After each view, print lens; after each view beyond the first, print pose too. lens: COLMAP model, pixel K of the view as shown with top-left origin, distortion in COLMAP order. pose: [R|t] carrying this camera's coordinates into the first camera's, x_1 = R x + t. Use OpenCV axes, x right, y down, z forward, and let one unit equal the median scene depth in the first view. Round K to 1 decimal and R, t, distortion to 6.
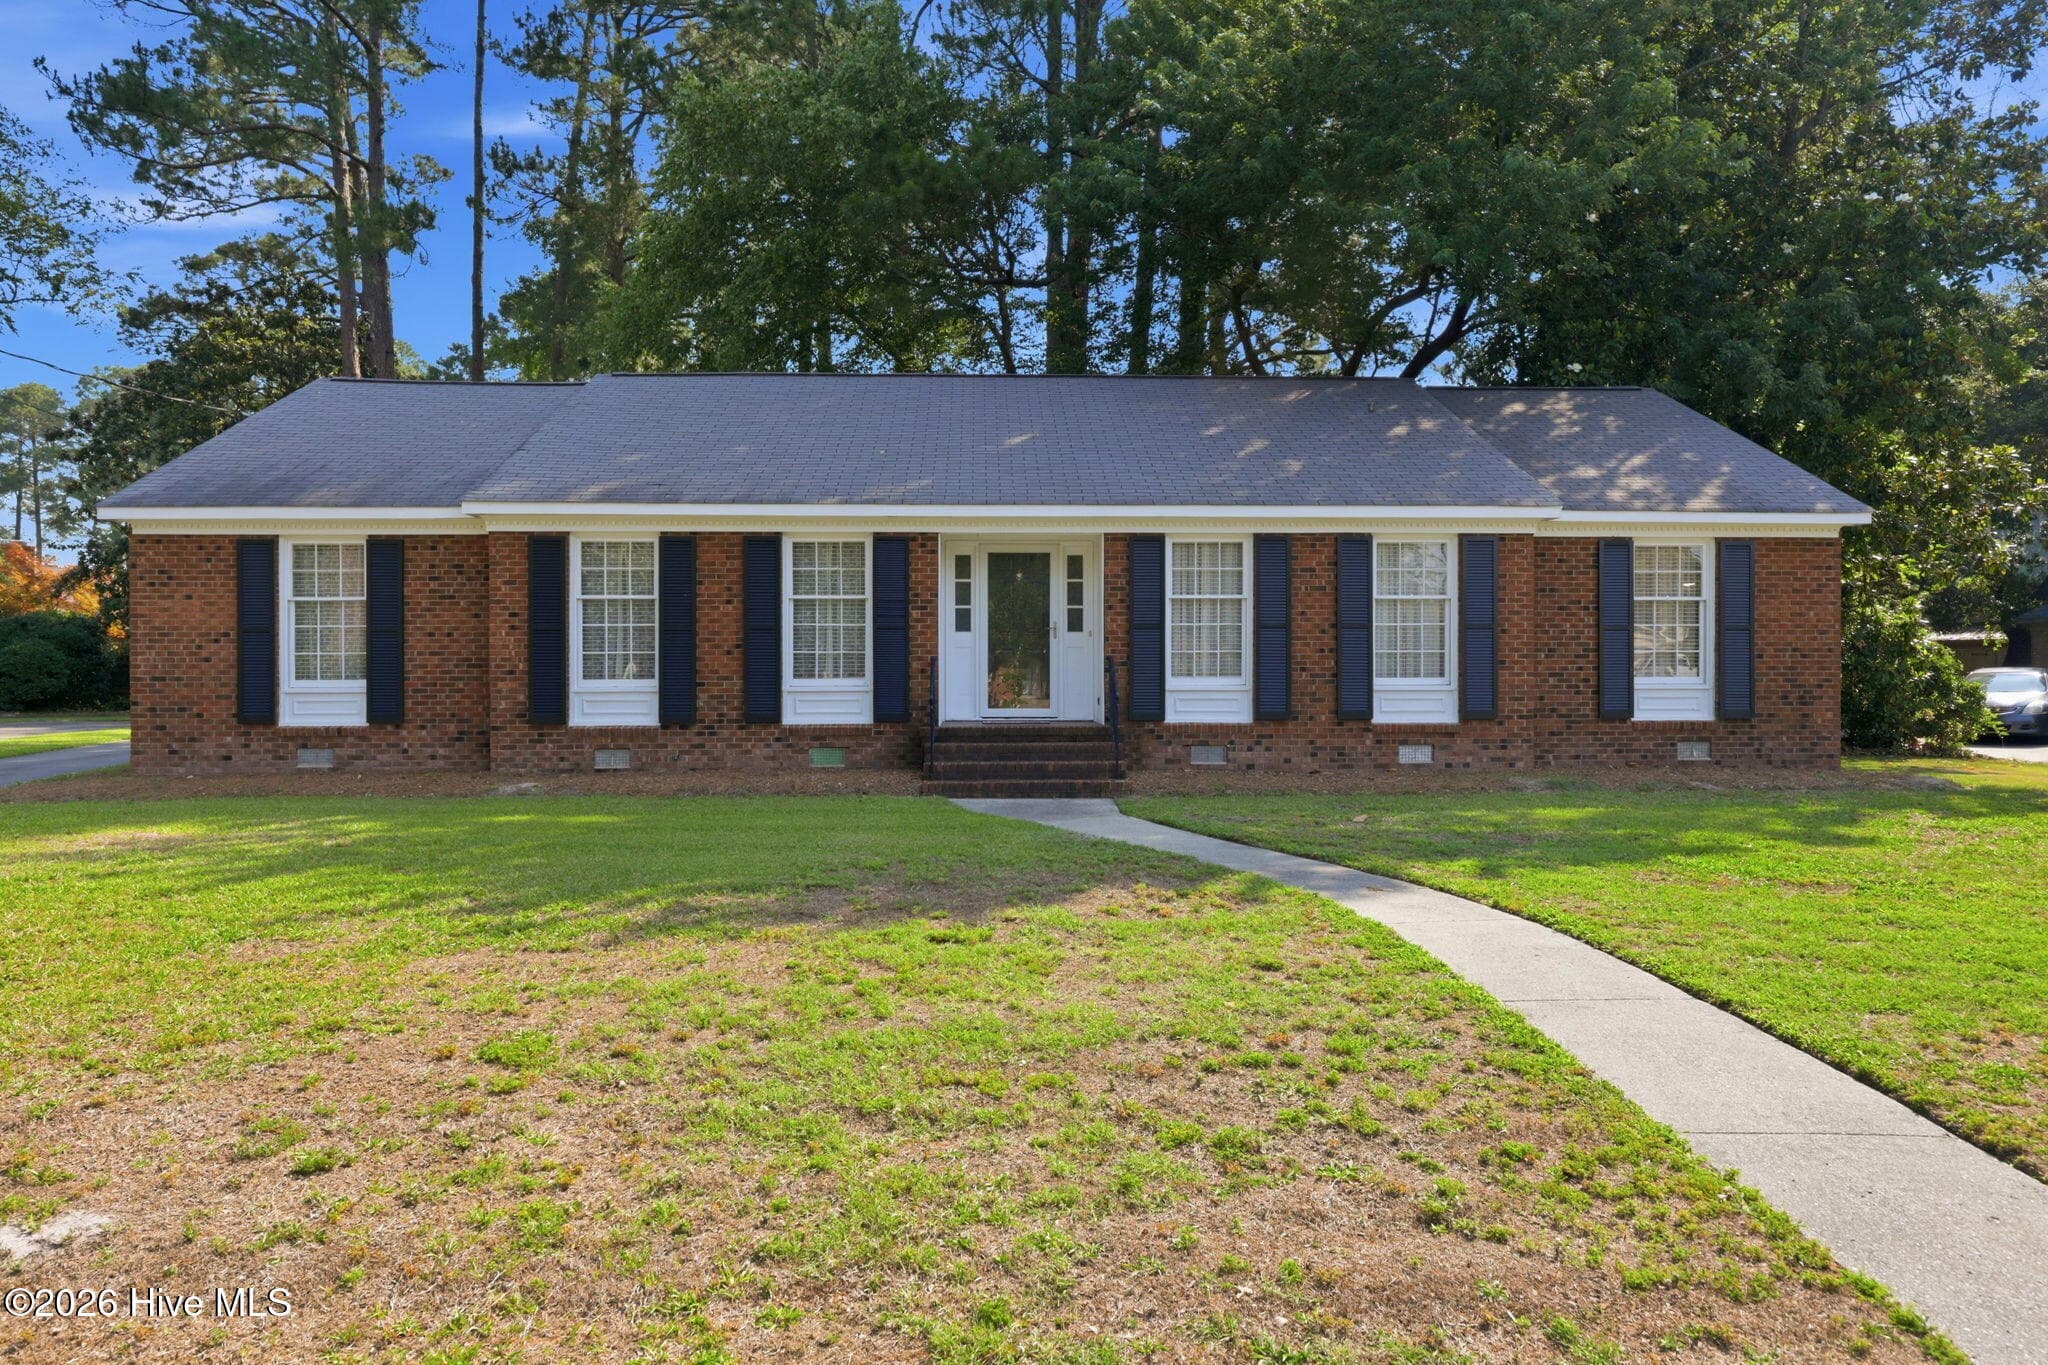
lens RADIAL K [[1557.6, 0, 1041.8], [0, 1557.6, 674.4], [0, 0, 1]] dist [-0.052025, 0.022847]
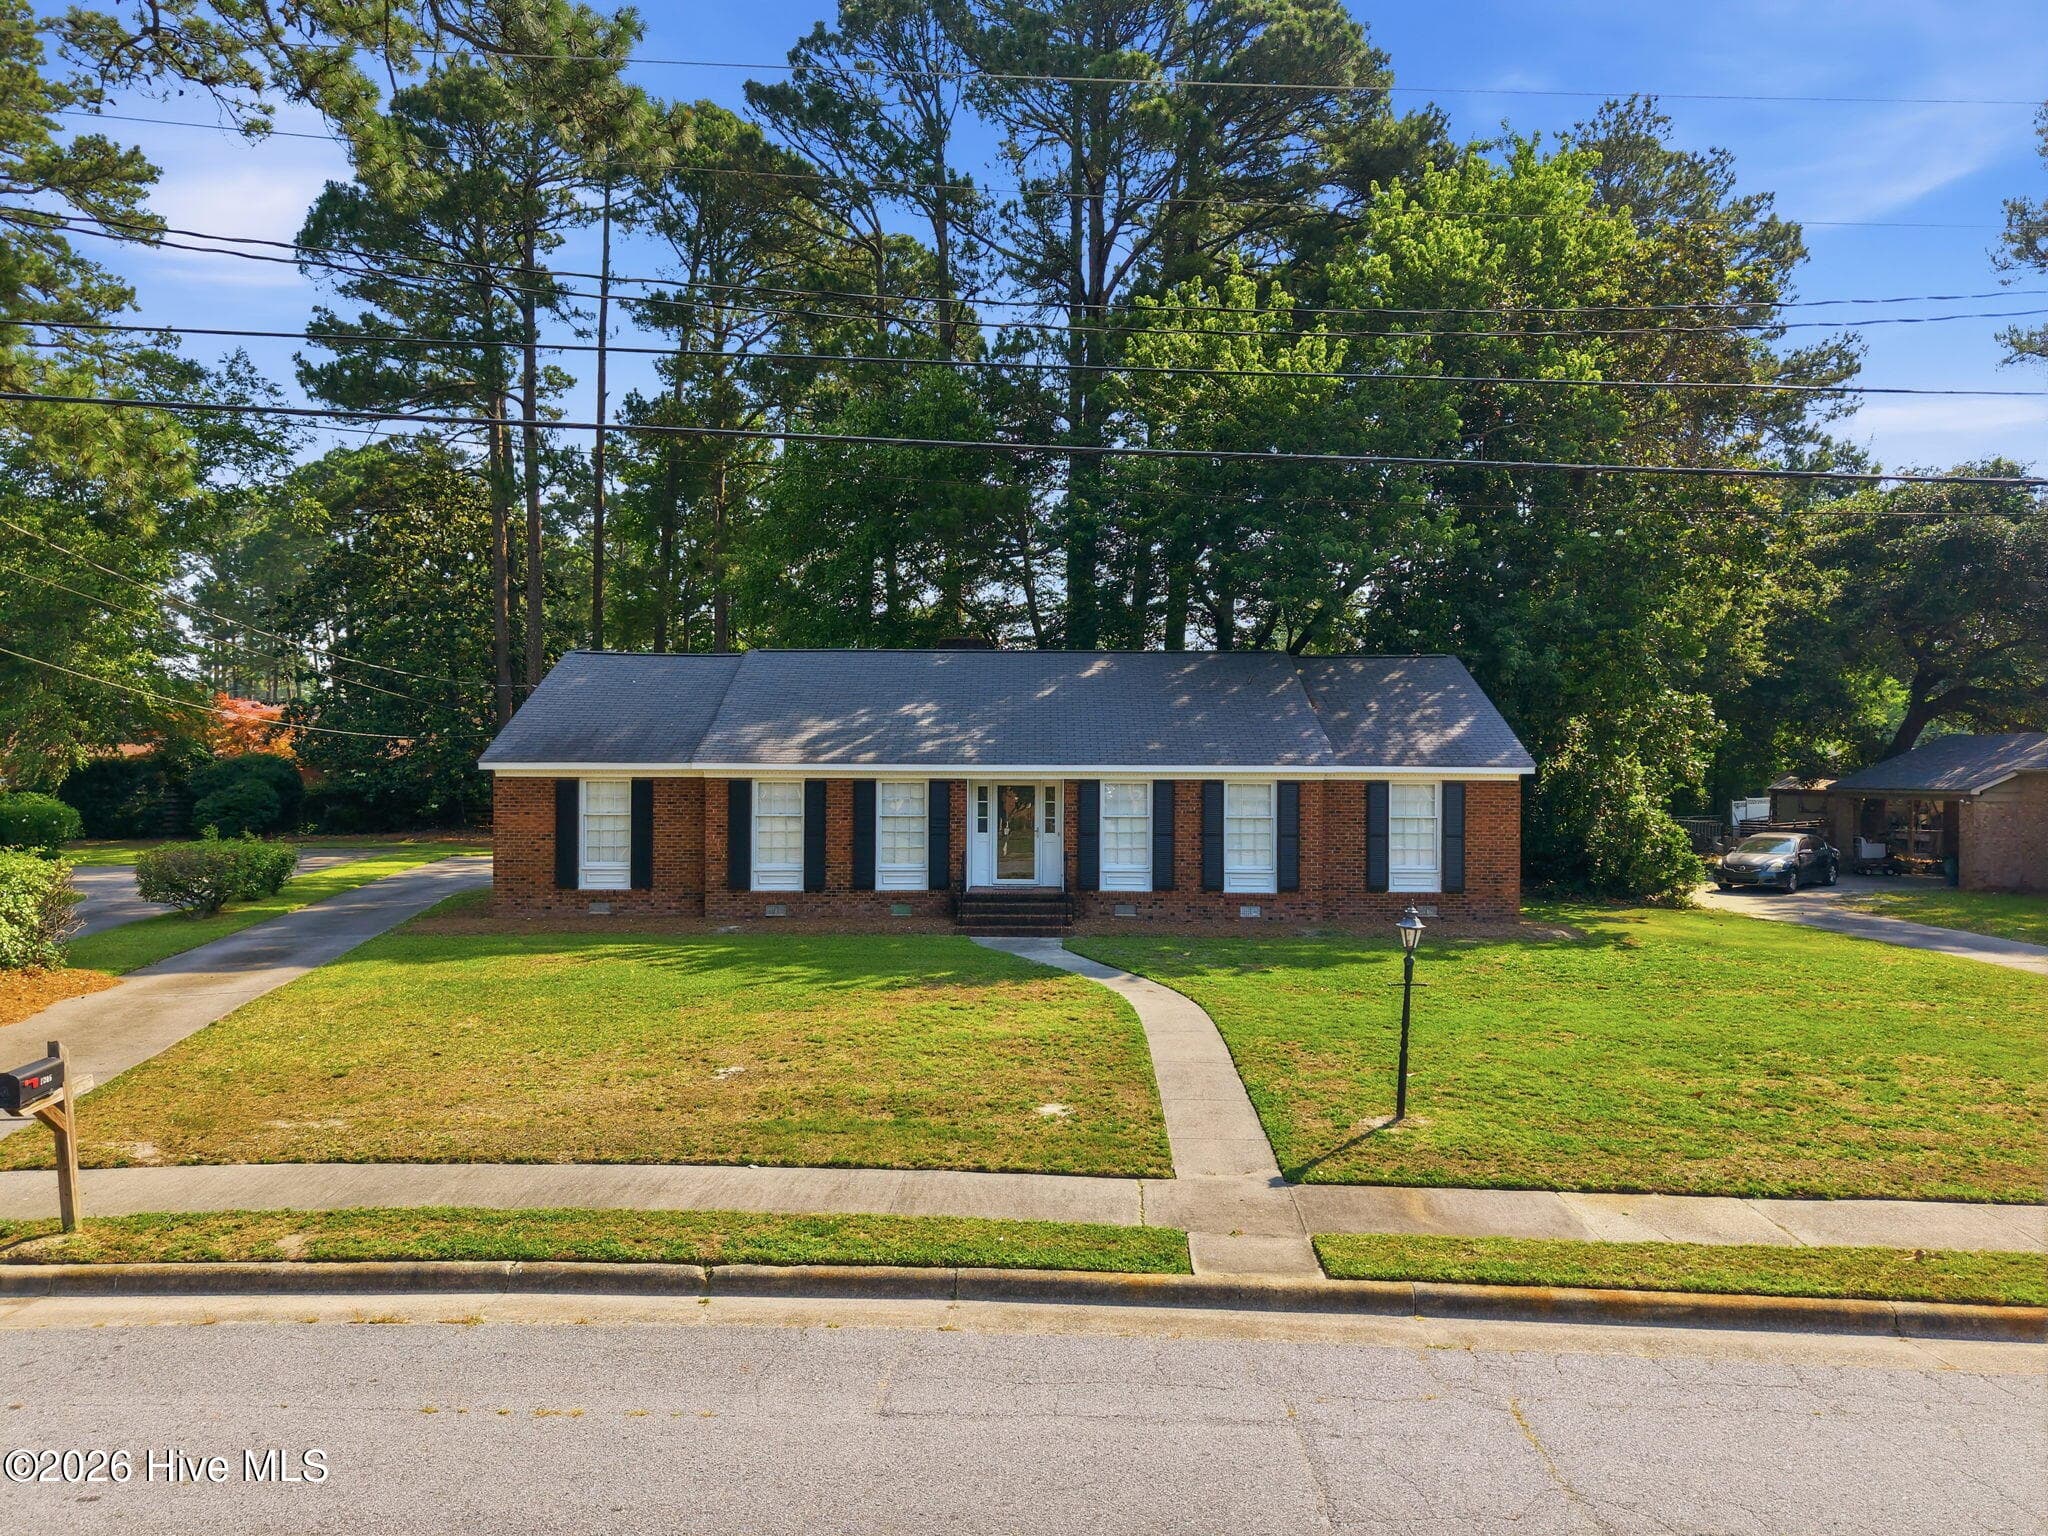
lens RADIAL K [[1378.2, 0, 1009.8], [0, 1378.2, 772.1], [0, 0, 1]] dist [0.026100, -0.018369]
pose [[0.998798, 0.004281, -0.048835, 0.053818], [-0.005152, 0.999830, -0.017717, -0.071061], [0.048751, 0.017948, 0.998650, -0.503243]]
